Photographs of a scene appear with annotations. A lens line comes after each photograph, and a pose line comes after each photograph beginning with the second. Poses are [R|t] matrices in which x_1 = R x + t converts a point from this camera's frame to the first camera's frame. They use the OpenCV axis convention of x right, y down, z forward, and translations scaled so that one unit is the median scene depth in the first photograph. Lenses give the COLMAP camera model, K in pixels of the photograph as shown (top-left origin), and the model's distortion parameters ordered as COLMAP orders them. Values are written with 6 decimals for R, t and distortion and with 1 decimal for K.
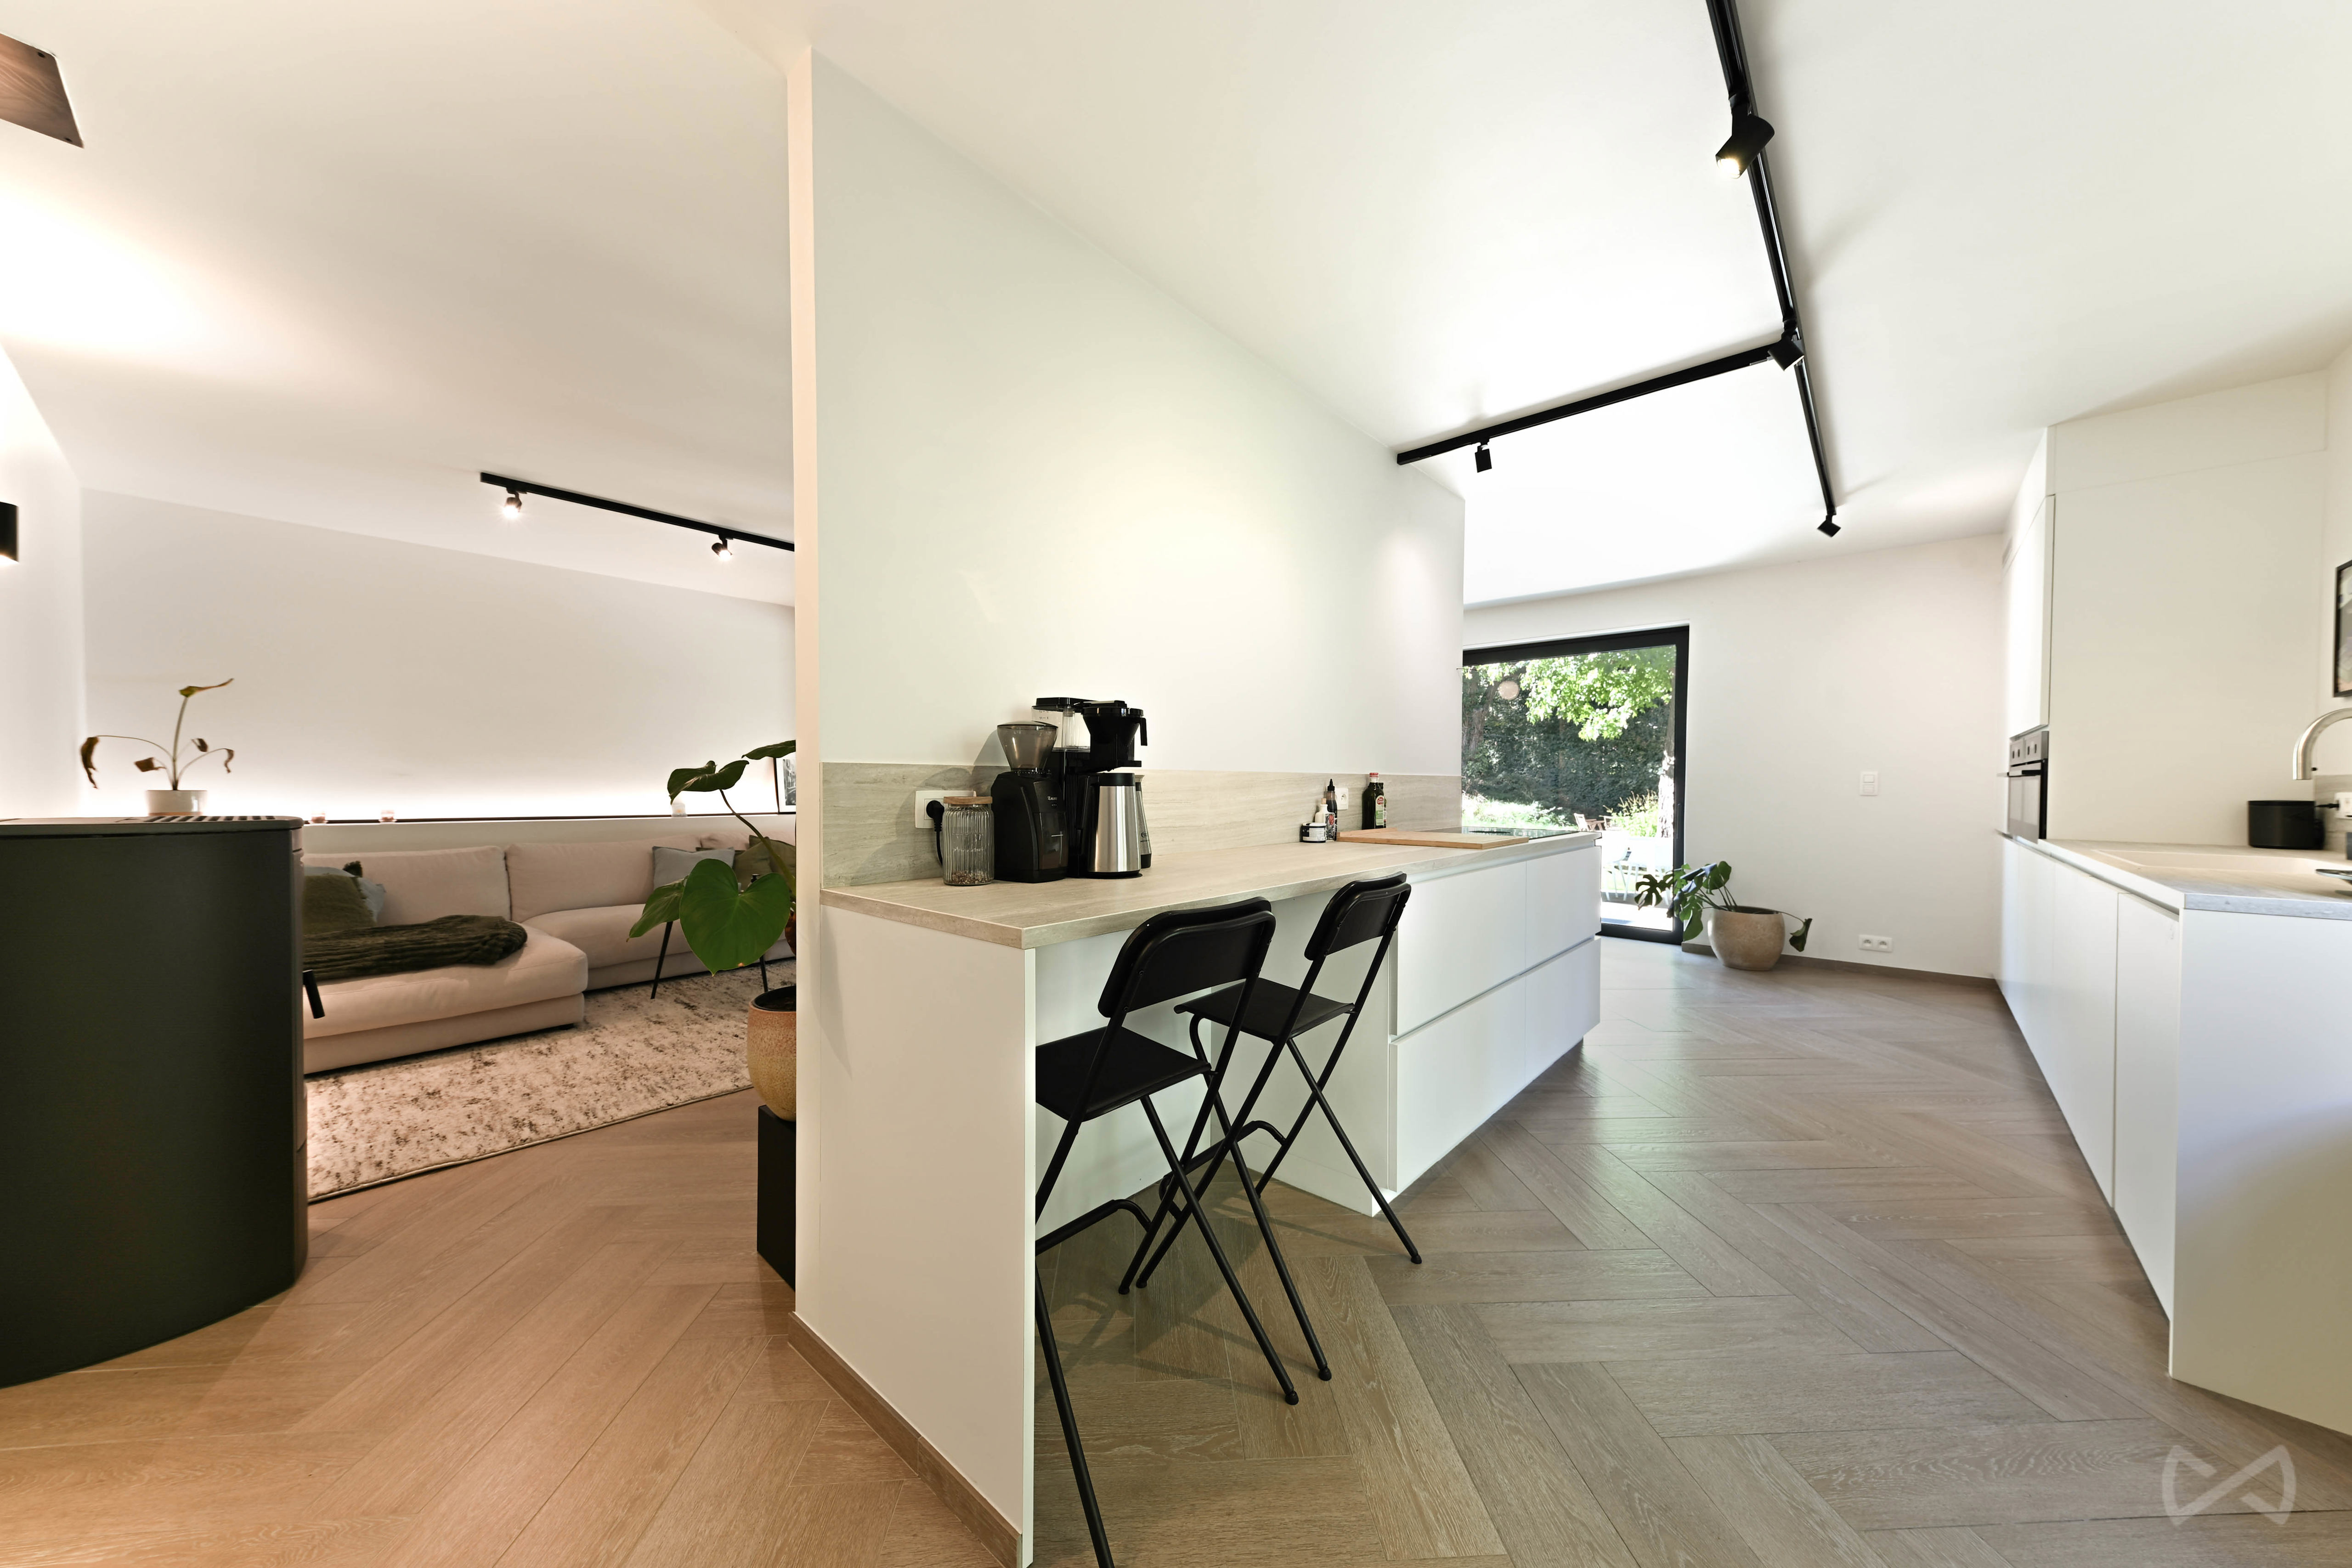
lens RADIAL K [[805.4, 0, 1193.8], [0, 805.4, 790.1], [0, 0, 1]] dist [0.011511, -0.001510]
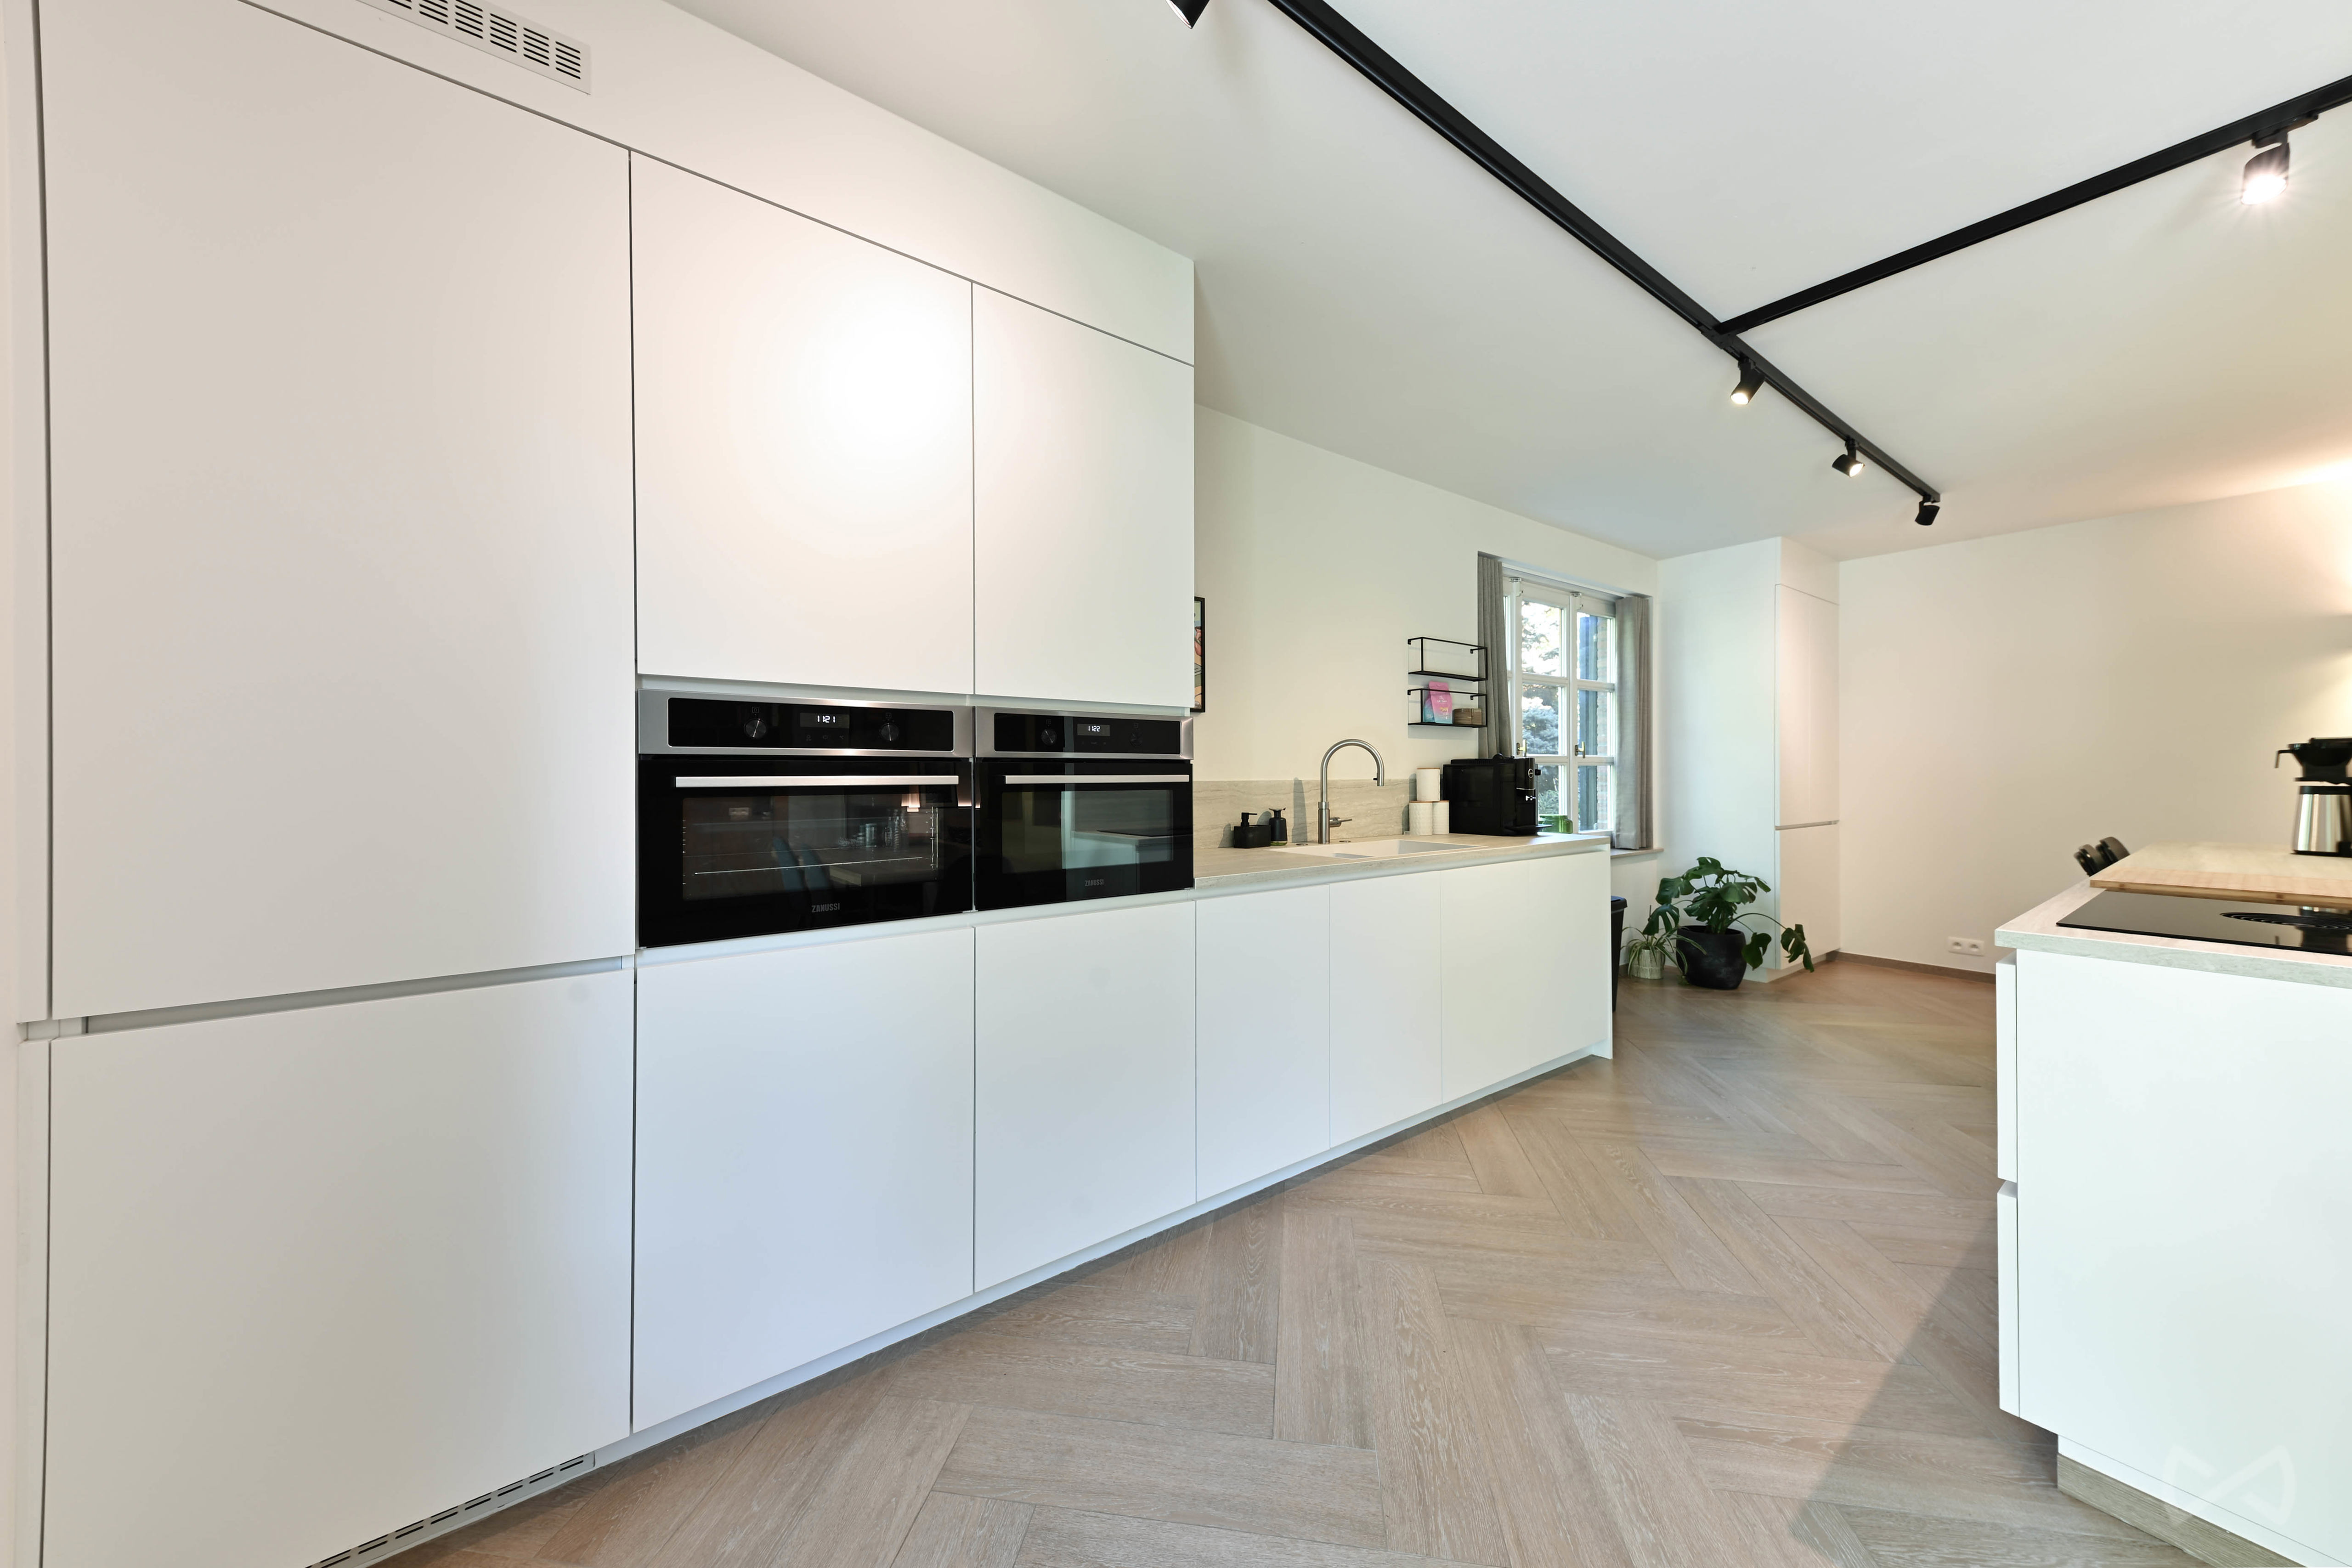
lens RADIAL K [[805.4, 0, 1183.6], [0, 805.4, 769.4], [0, 0, 1]] dist [0.011511, -0.001510]
pose [[-0.974256, 0.003154, 0.225421, 0.753997], [0.005373, 0.999943, 0.009232, -0.032753], [-0.225379, 0.010206, -0.974218, 1.387098]]
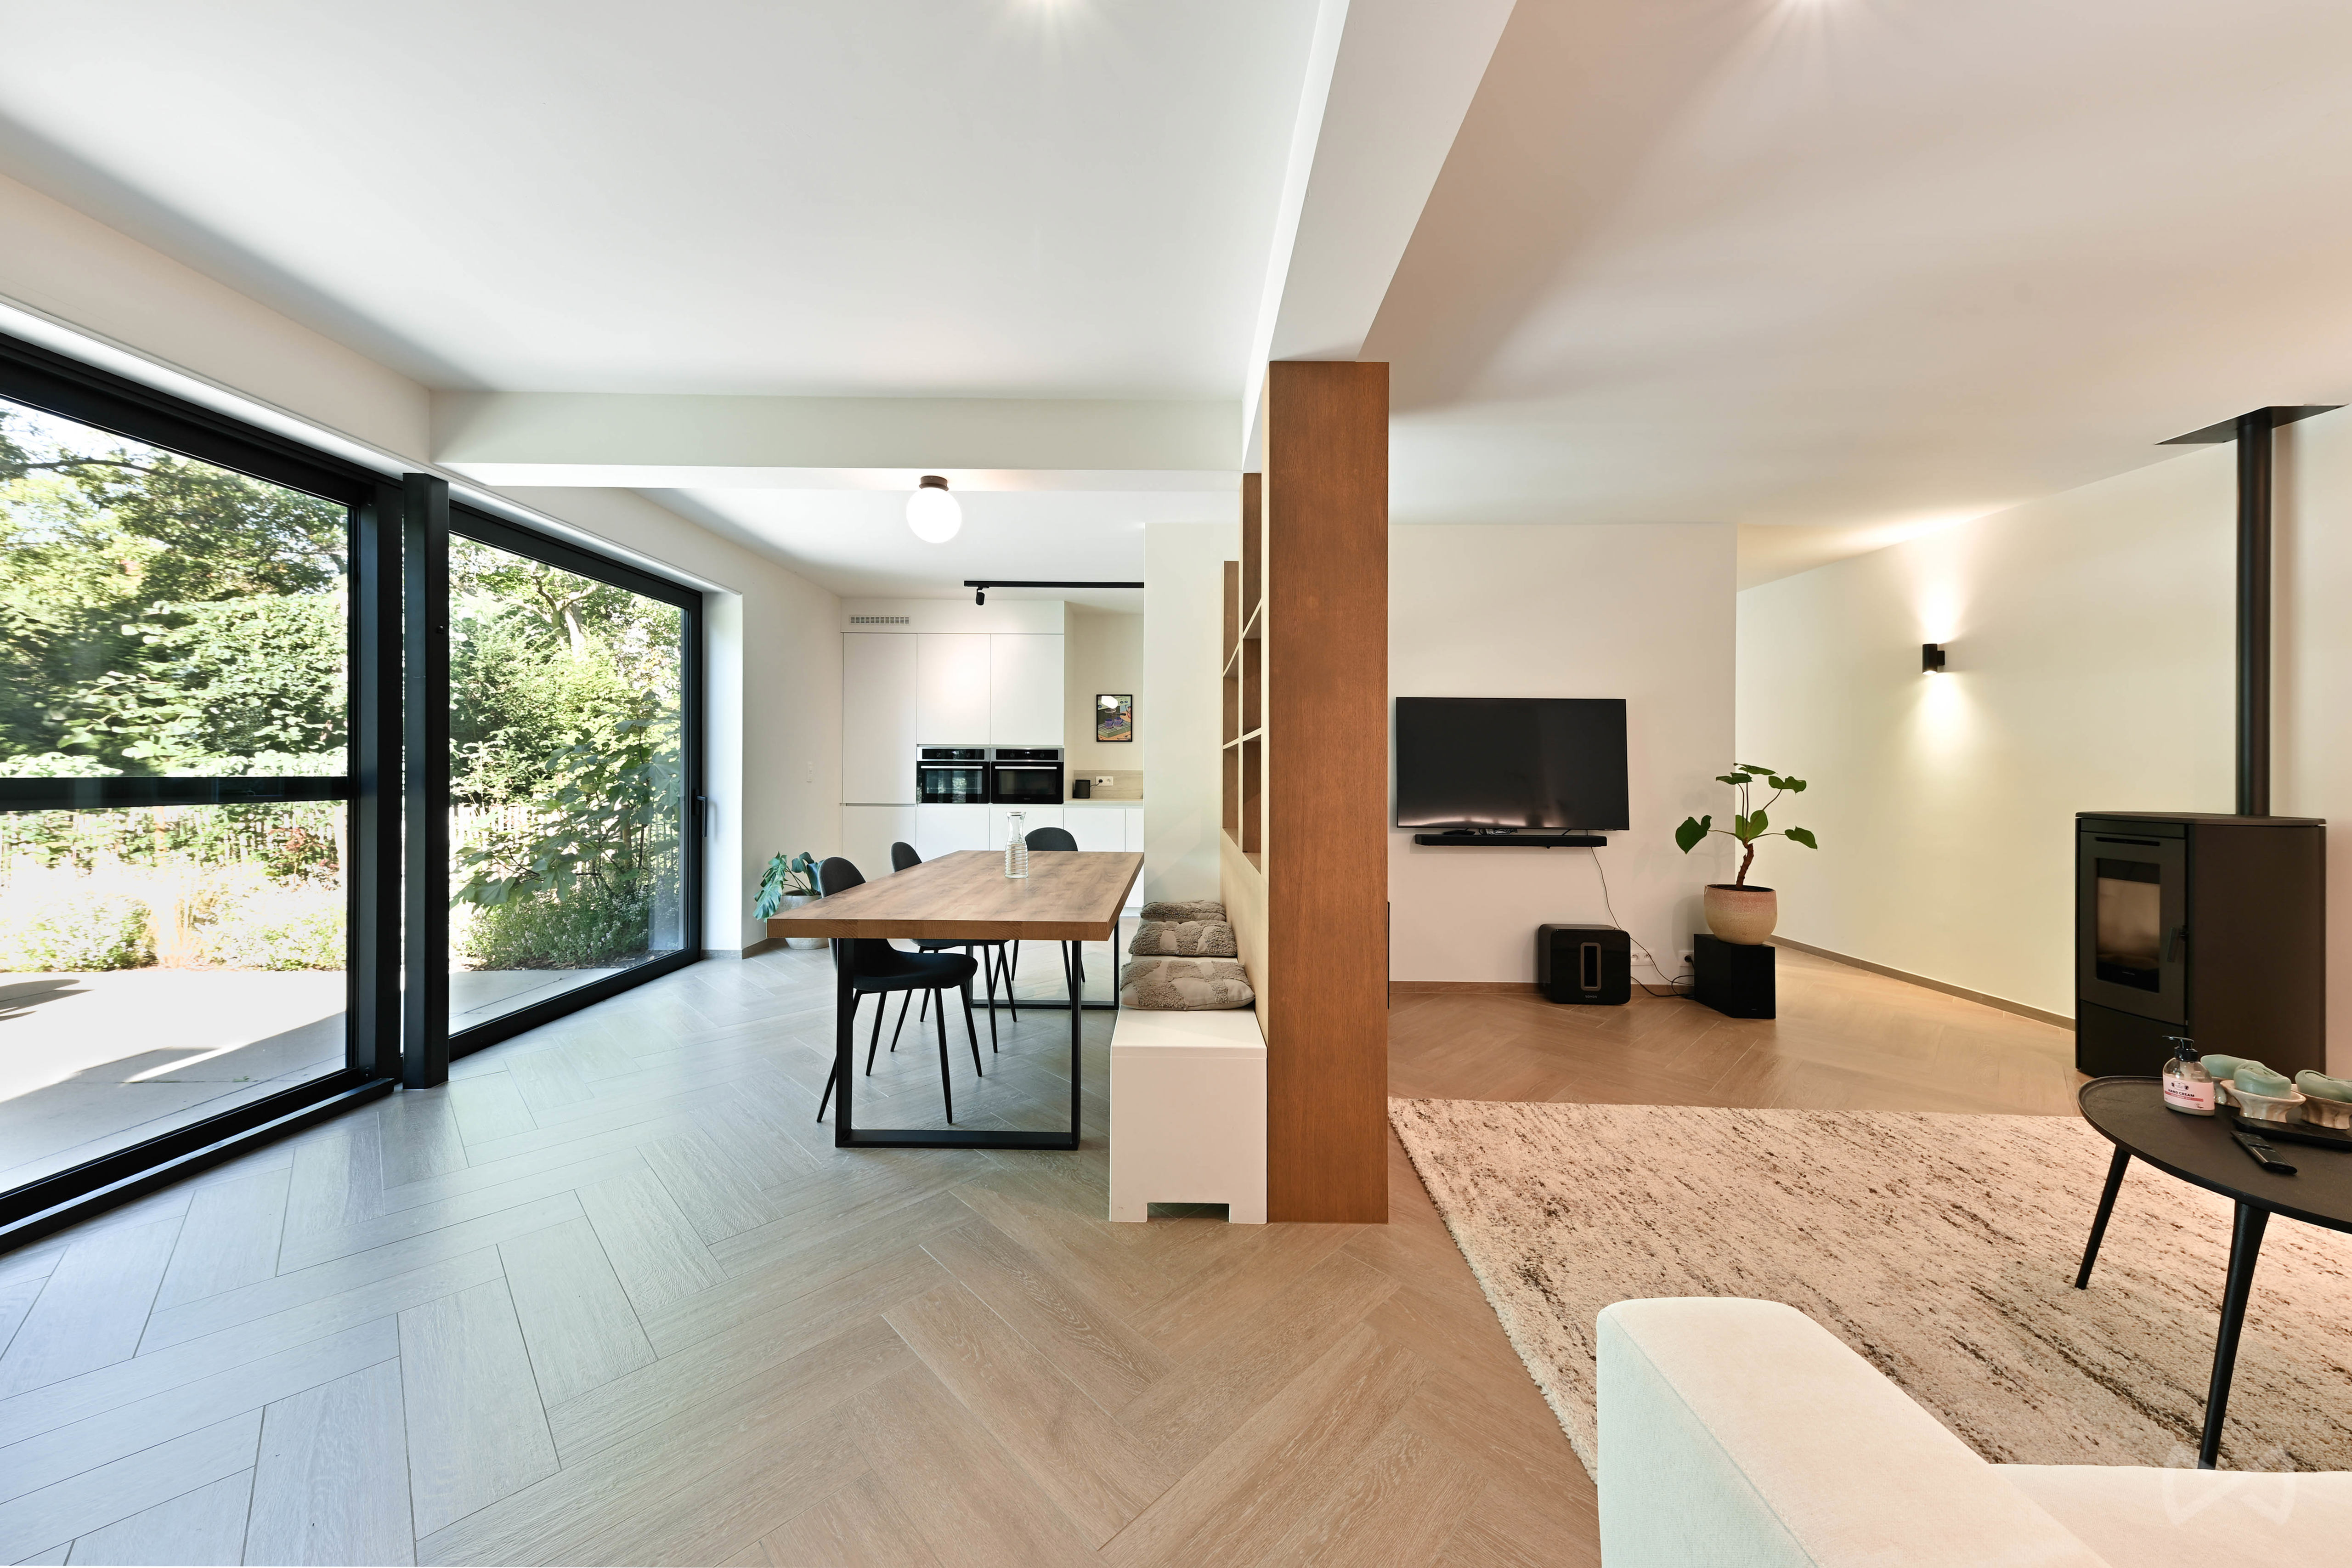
lens RADIAL K [[805.4, 0, 1160.9], [0, 805.4, 765.4], [0, 0, 1]] dist [0.011511, -0.001510]
pose [[-0.633374, -0.004672, 0.773831, -0.580675], [0.002115, 0.999968, 0.007769, -0.040090], [-0.773843, 0.006557, -0.633344, 1.764181]]
